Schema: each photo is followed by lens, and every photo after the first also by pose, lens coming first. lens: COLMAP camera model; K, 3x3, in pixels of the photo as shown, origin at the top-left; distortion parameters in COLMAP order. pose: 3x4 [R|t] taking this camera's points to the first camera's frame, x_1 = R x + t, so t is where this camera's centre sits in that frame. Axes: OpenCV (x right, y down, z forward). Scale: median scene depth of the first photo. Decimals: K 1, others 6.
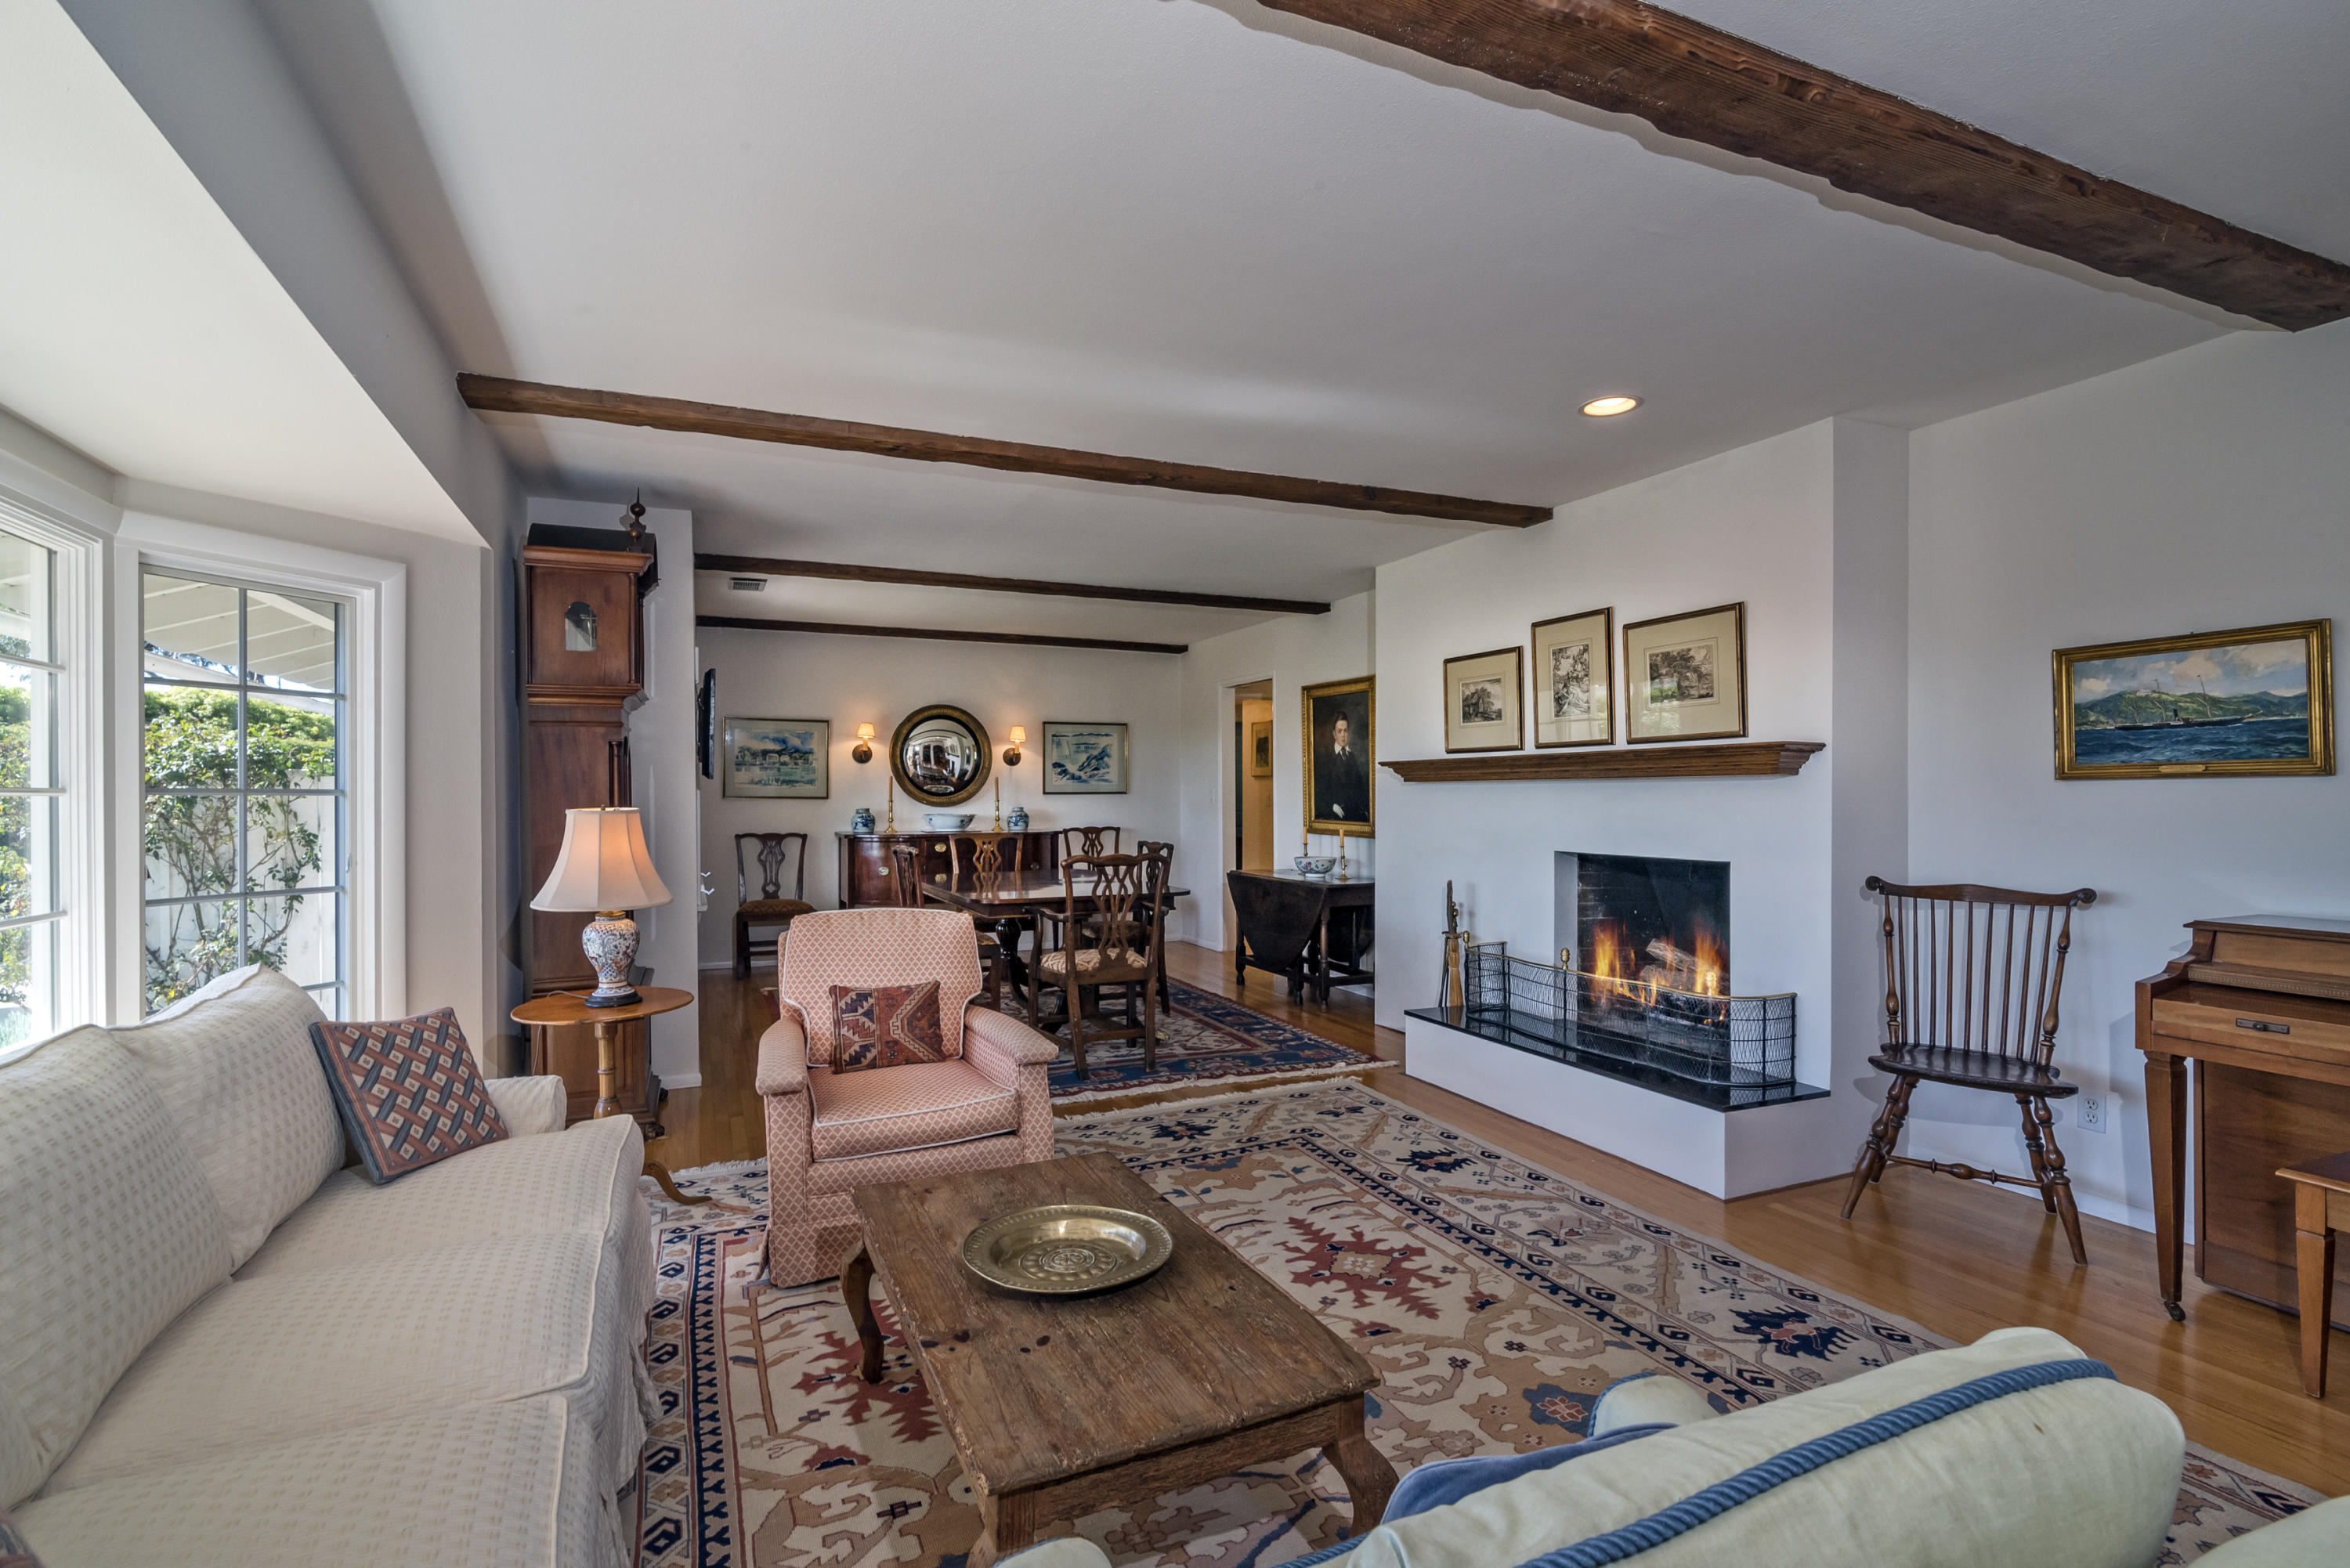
lens RADIAL K [[1091.5, 0, 1176.0], [0, 1091.5, 784.6], [0, 0, 1]] dist [0.001148, 0.000369]
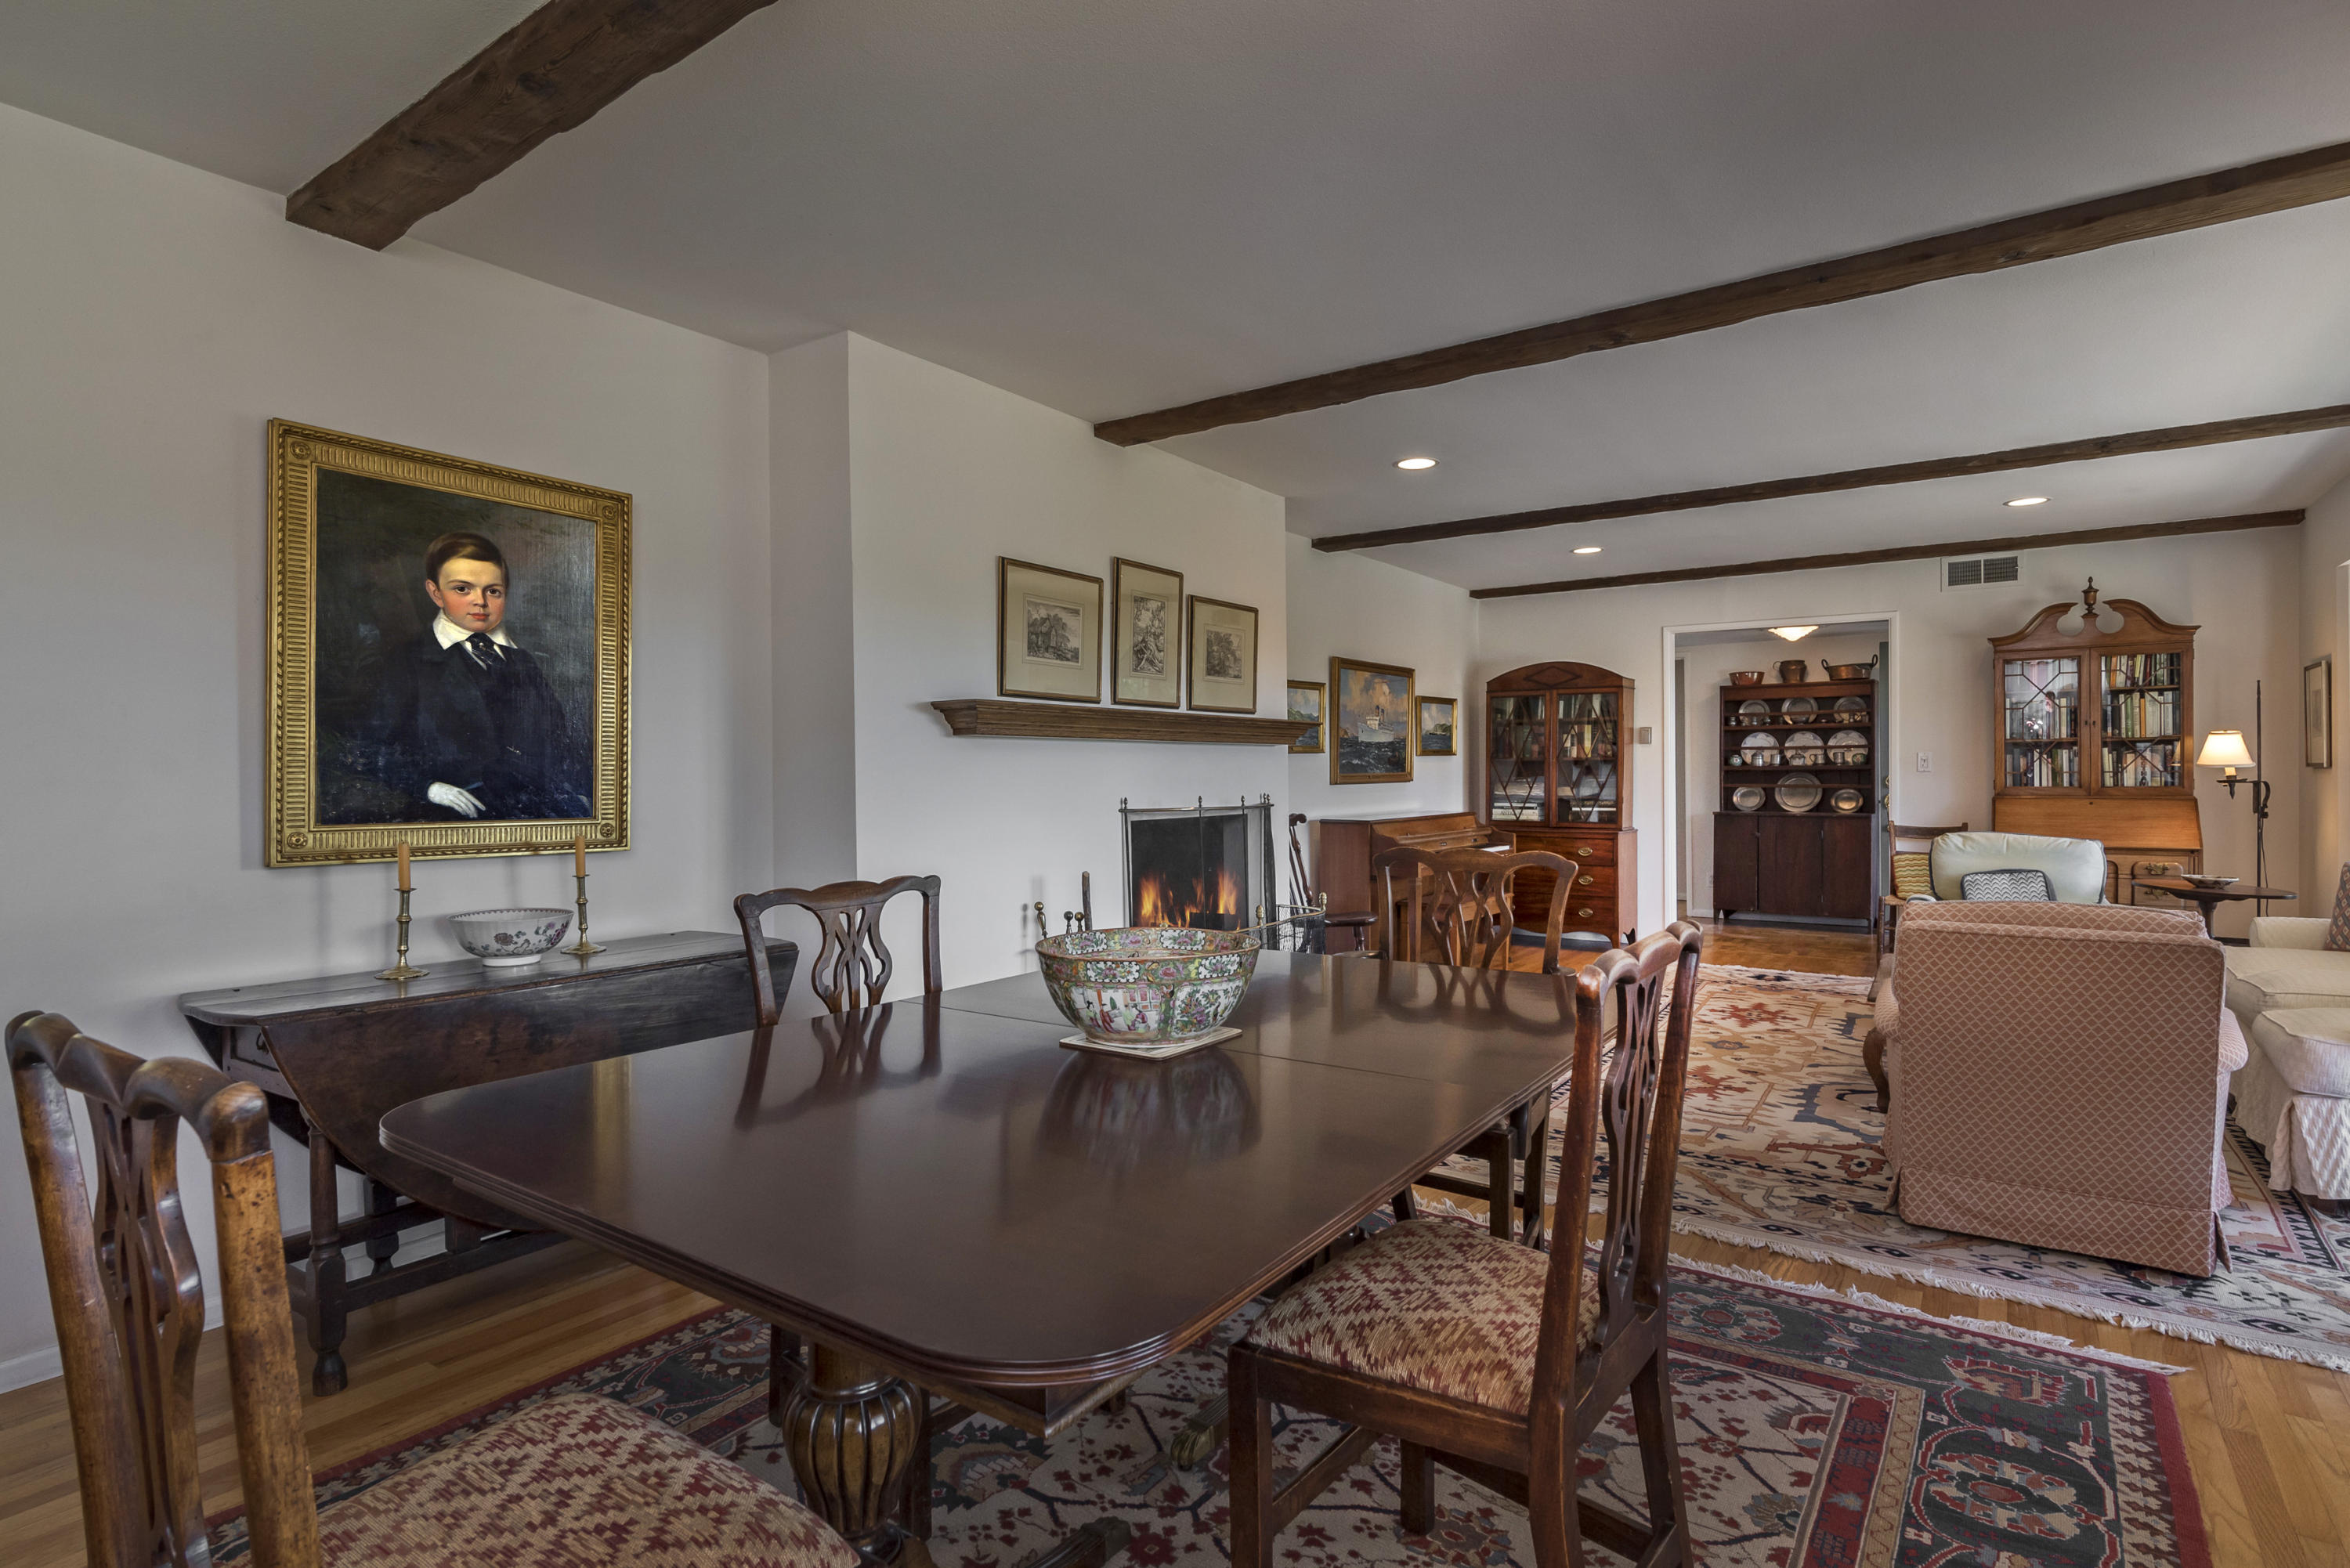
lens RADIAL K [[1185.6, 0, 1172.6], [0, 1185.6, 780.1], [0, 0, 1]] dist [-0.004115, -0.000838]
pose [[-0.516649, 0.007064, 0.856168, -0.454631], [0.005433, 0.999973, -0.004972, 0.029252], [-0.856180, 0.002083, -0.516674, 1.342227]]
